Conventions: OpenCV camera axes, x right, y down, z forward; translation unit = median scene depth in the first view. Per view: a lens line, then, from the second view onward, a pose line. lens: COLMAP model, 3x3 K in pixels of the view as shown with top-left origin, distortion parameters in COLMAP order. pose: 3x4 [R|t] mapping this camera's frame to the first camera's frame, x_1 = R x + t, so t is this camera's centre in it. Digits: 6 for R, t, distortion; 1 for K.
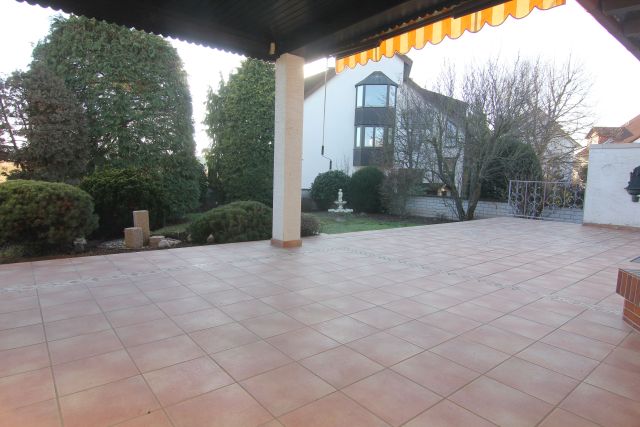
lens RADIAL K [[375.5, 0, 321.7], [0, 375.5, 213.4], [0, 0, 1]] dist [-0.001380, -0.000119]
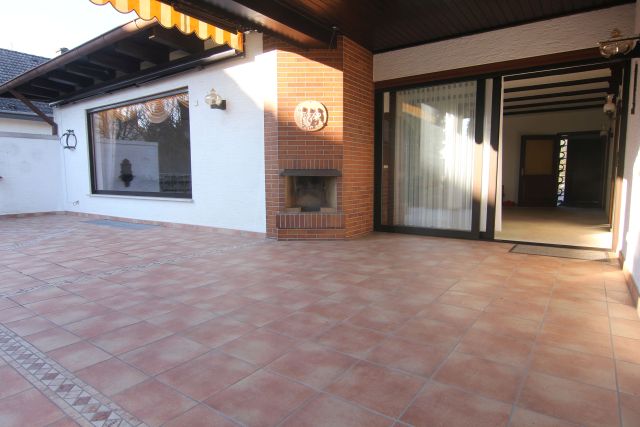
lens RADIAL K [[375.5, 0, 321.2], [0, 375.5, 215.2], [0, 0, 1]] dist [-0.001380, -0.000119]
pose [[-0.266069, -0.126553, 0.955611, -0.840257], [0.076704, 0.985422, 0.151857, -0.096410], [-0.960897, 0.113704, -0.252483, 0.986301]]
